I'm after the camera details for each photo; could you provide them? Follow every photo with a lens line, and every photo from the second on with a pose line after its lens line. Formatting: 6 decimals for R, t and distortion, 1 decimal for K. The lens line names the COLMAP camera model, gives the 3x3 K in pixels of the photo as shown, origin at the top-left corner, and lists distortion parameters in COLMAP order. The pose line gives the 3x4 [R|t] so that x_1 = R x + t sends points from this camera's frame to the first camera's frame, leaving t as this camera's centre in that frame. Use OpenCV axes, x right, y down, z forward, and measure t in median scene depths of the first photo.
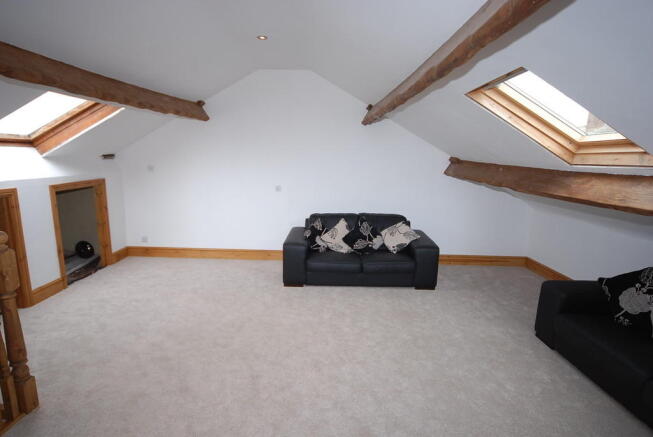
lens RADIAL K [[349.0, 0, 325.0], [0, 349.0, 221.8], [0, 0, 1]] dist [-0.007769, 0.000853]
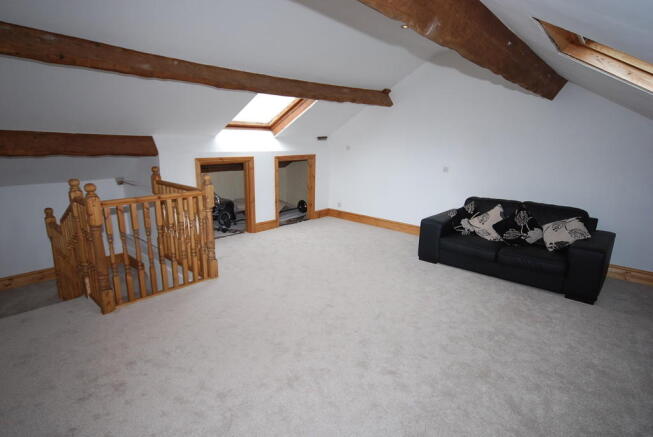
lens RADIAL K [[349.0, 0, 322.7], [0, 349.0, 218.9], [0, 0, 1]] dist [-0.007769, 0.000853]
pose [[0.752259, 0.143319, -0.643091, 0.307151], [-0.127275, 0.989281, 0.071590, 0.022438], [0.646458, 0.027995, 0.762436, -0.001387]]
